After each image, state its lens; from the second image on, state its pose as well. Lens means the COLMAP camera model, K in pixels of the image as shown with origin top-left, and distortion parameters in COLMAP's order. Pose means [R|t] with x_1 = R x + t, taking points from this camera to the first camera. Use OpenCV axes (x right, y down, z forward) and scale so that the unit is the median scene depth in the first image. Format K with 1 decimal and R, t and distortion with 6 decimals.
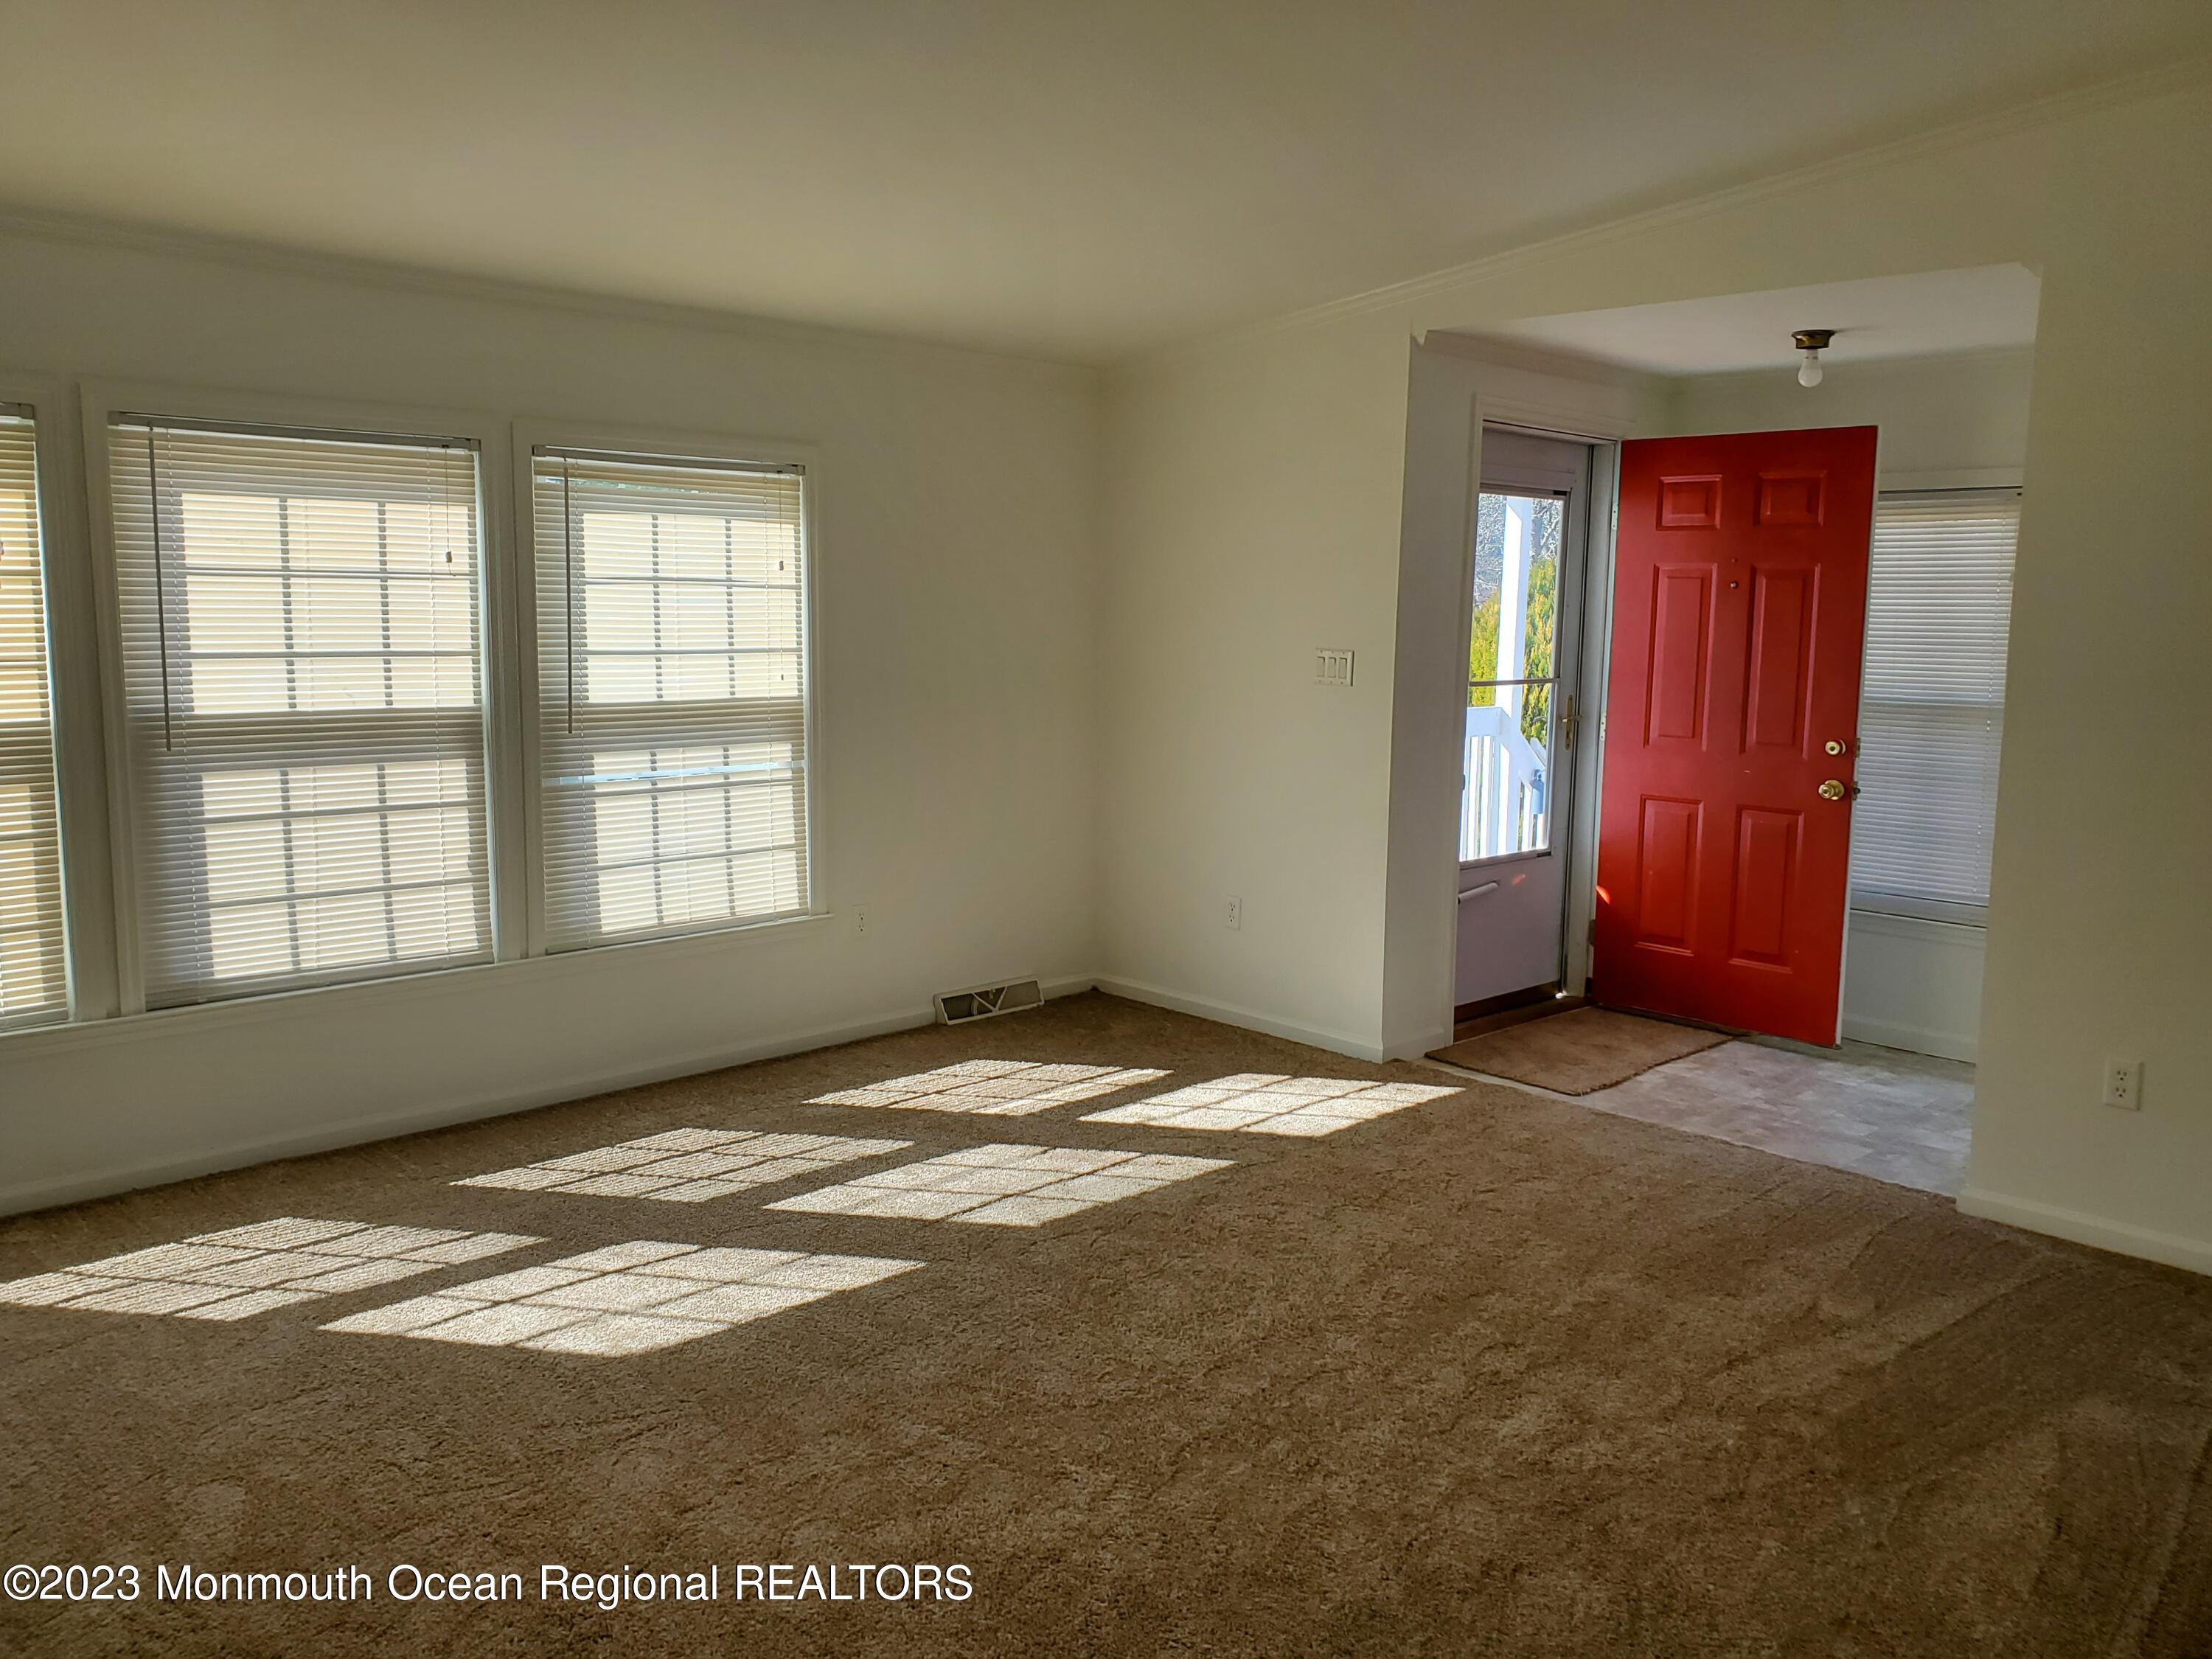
lens RADIAL K [[1673.0, 0, 1114.1], [0, 1673.0, 822.3], [0, 0, 1]] dist [0.011933, -0.007721]
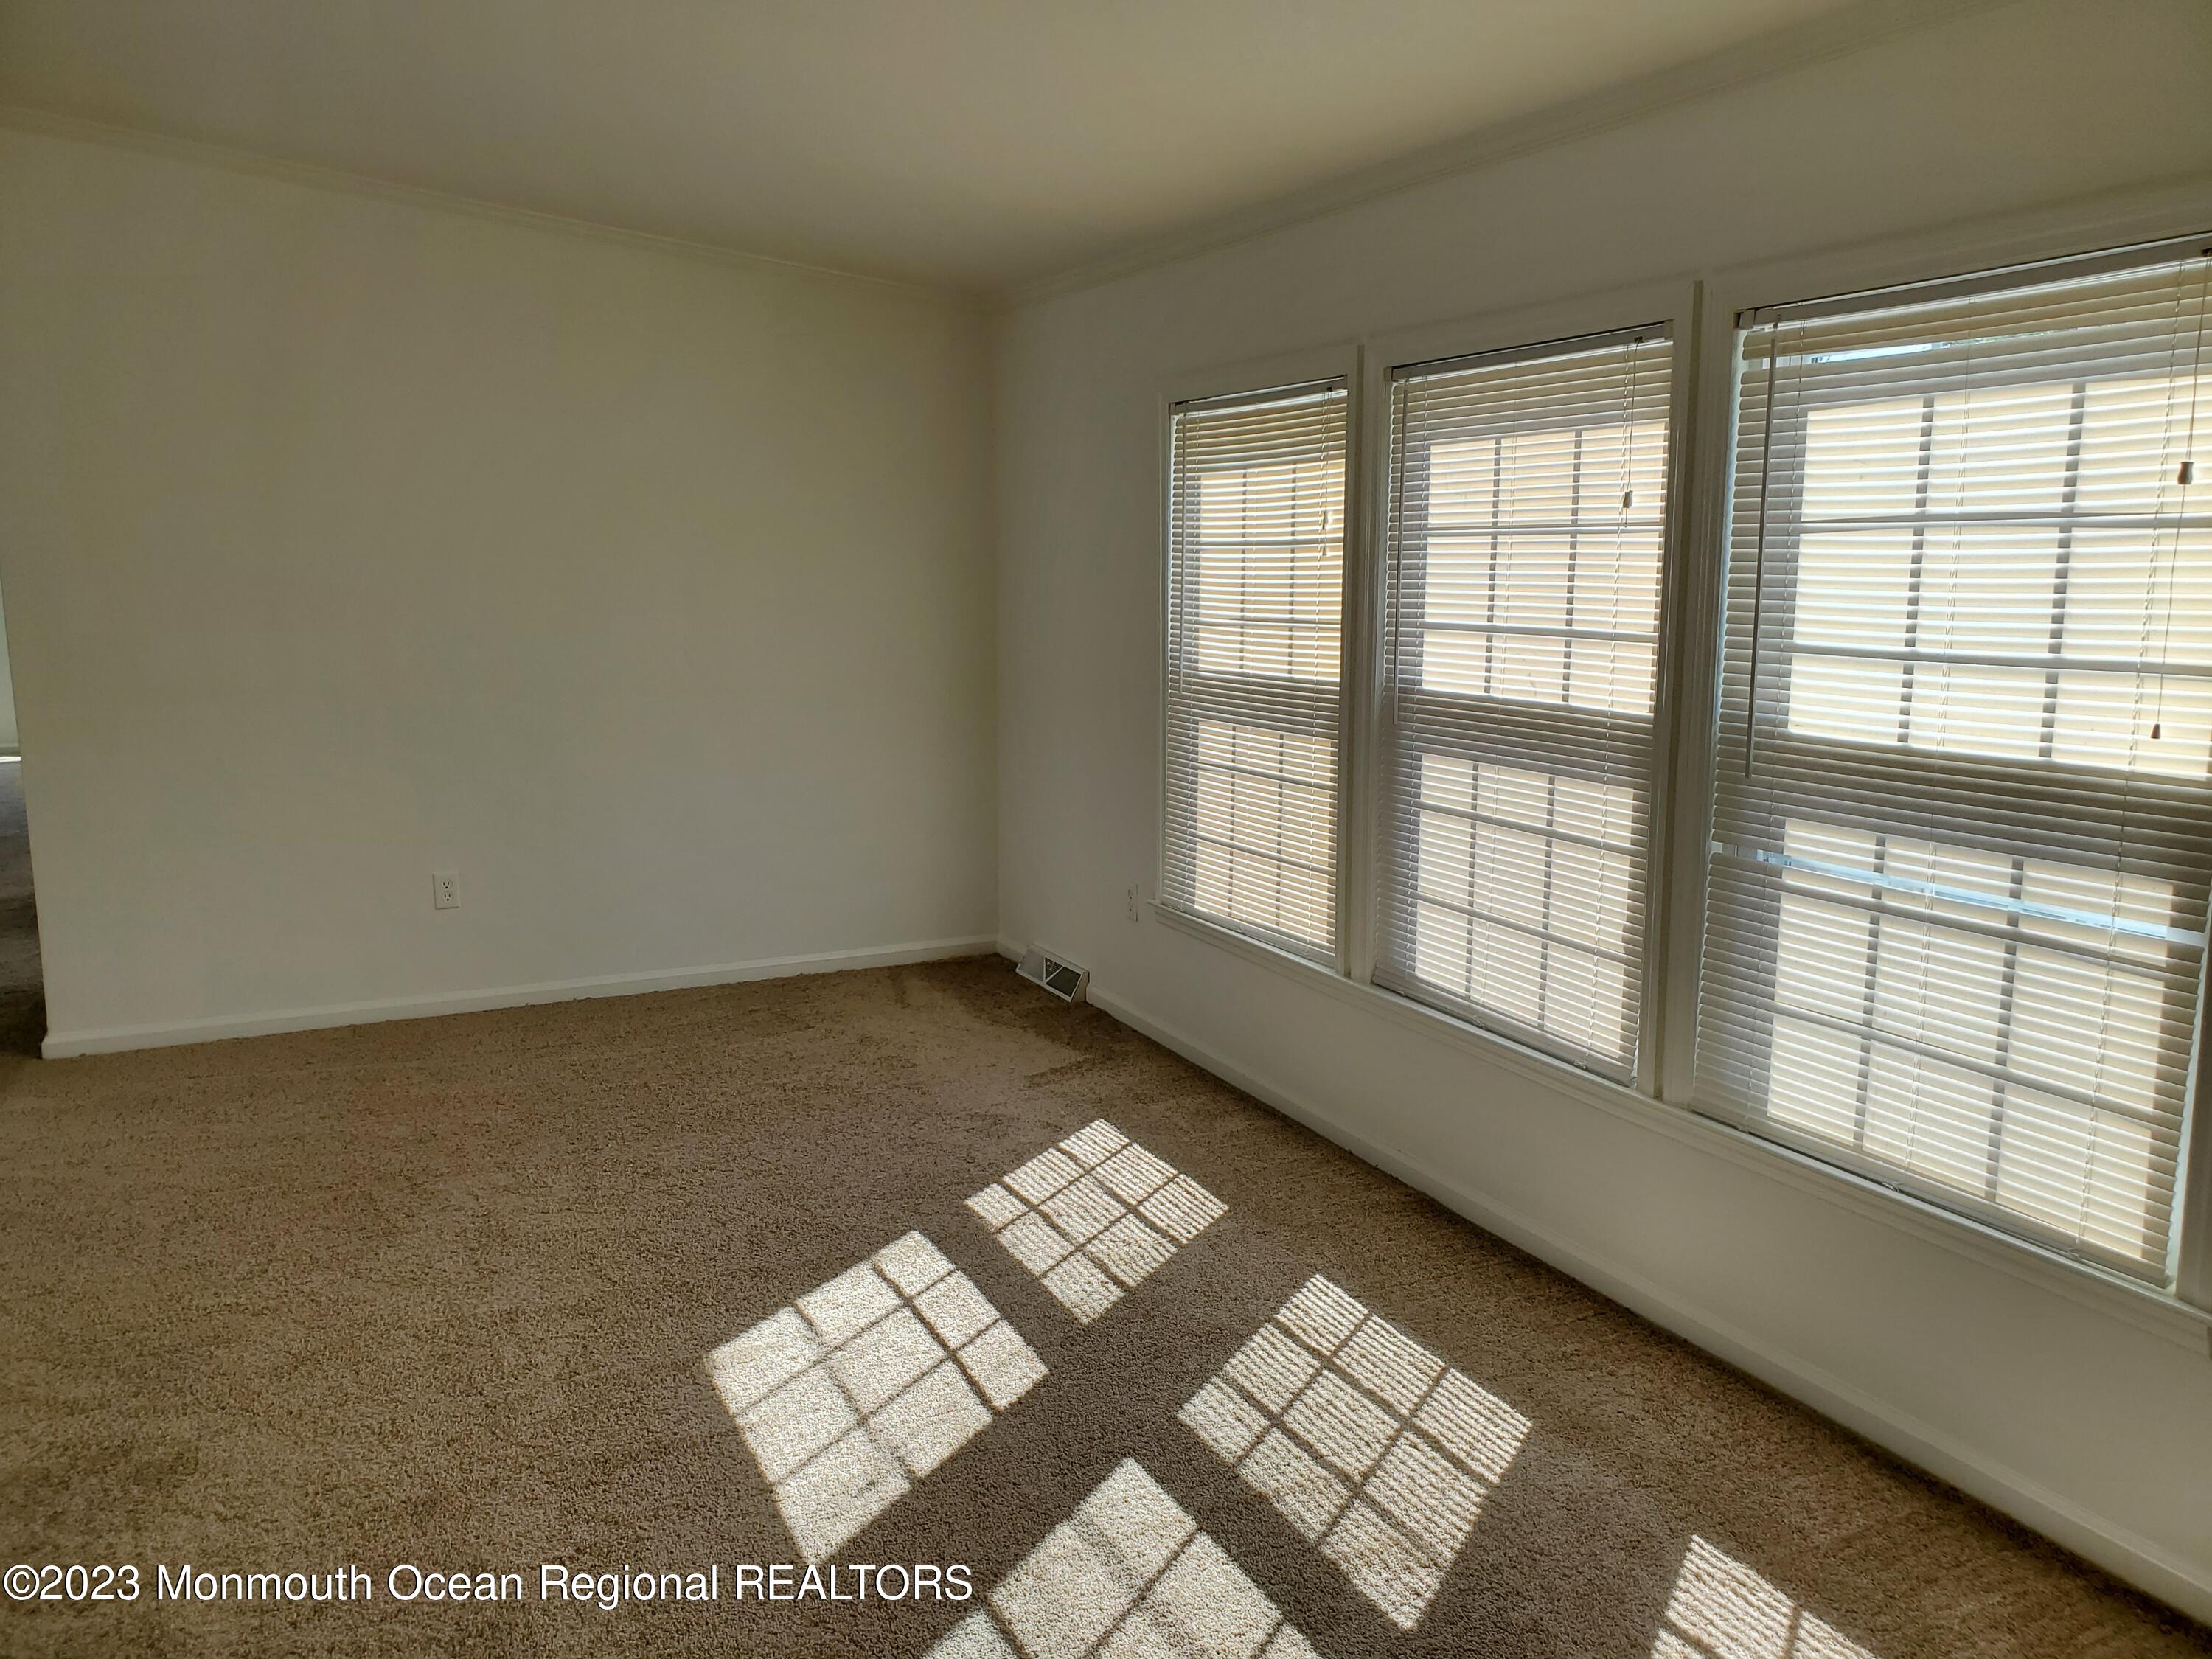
lens RADIAL K [[1673.0, 0, 1110.3], [0, 1673.0, 835.9], [0, 0, 1]] dist [0.011933, -0.007721]
pose [[-0.296810, 0.138556, -0.944831, 0.365418], [-0.137373, 0.972931, 0.185831, -0.126942], [0.945004, 0.184951, -0.269742, 1.052720]]
